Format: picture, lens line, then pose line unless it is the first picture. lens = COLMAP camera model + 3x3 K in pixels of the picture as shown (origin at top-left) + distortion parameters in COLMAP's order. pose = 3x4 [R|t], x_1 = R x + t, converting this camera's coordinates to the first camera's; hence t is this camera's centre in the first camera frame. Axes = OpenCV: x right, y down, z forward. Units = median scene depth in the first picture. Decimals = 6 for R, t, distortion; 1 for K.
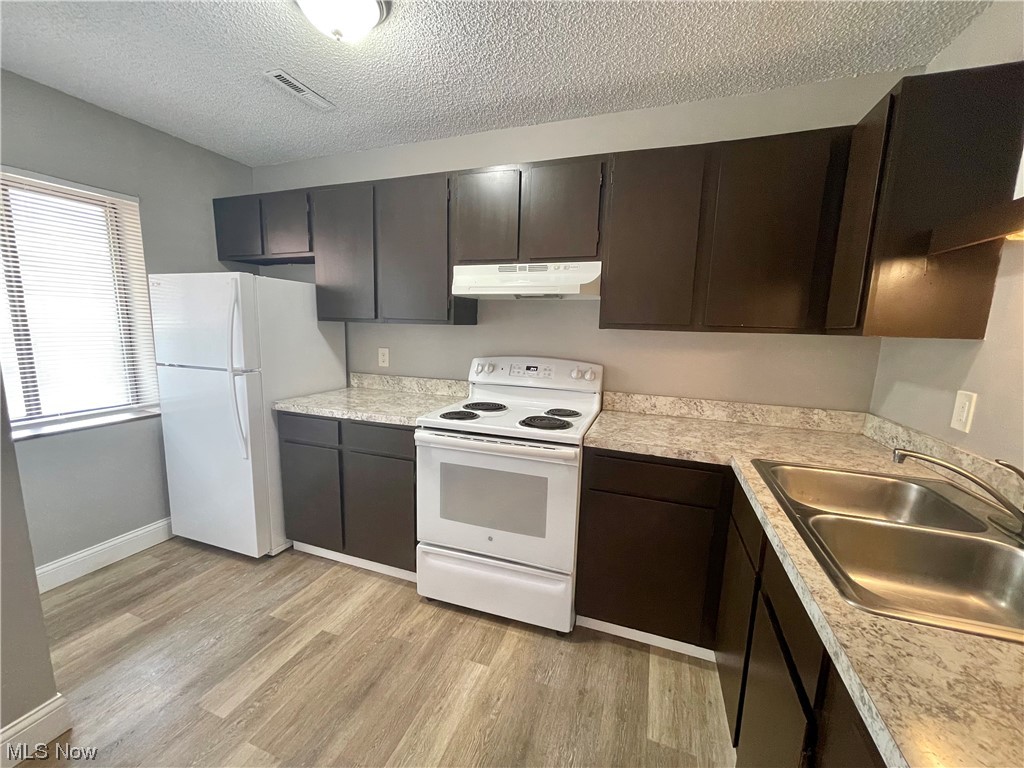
lens RADIAL K [[414.5, 0, 508.4], [0, 414.5, 388.6], [0, 0, 1]] dist [0.000552, 0.000562]
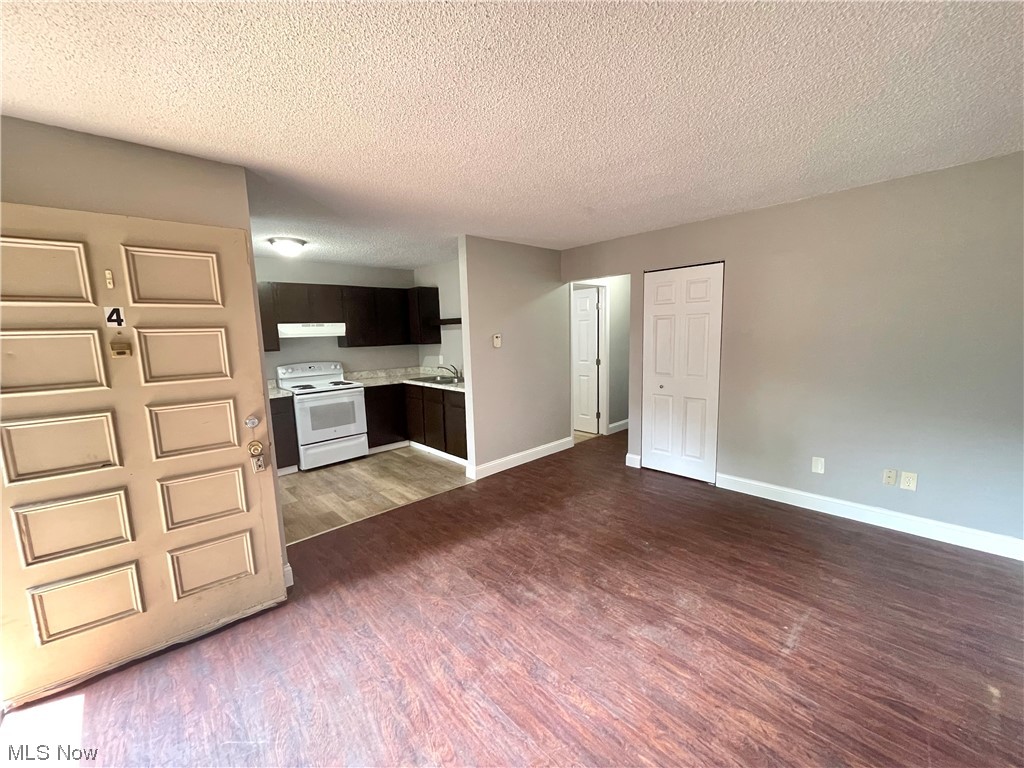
lens RADIAL K [[414.5, 0, 508.4], [0, 414.5, 388.6], [0, 0, 1]] dist [0.000552, 0.000562]
pose [[0.452283, -0.159182, 0.877554, -1.808721], [0.174799, 0.980682, 0.087798, 0.064517], [-0.874577, 0.113686, 0.471370, -1.209004]]
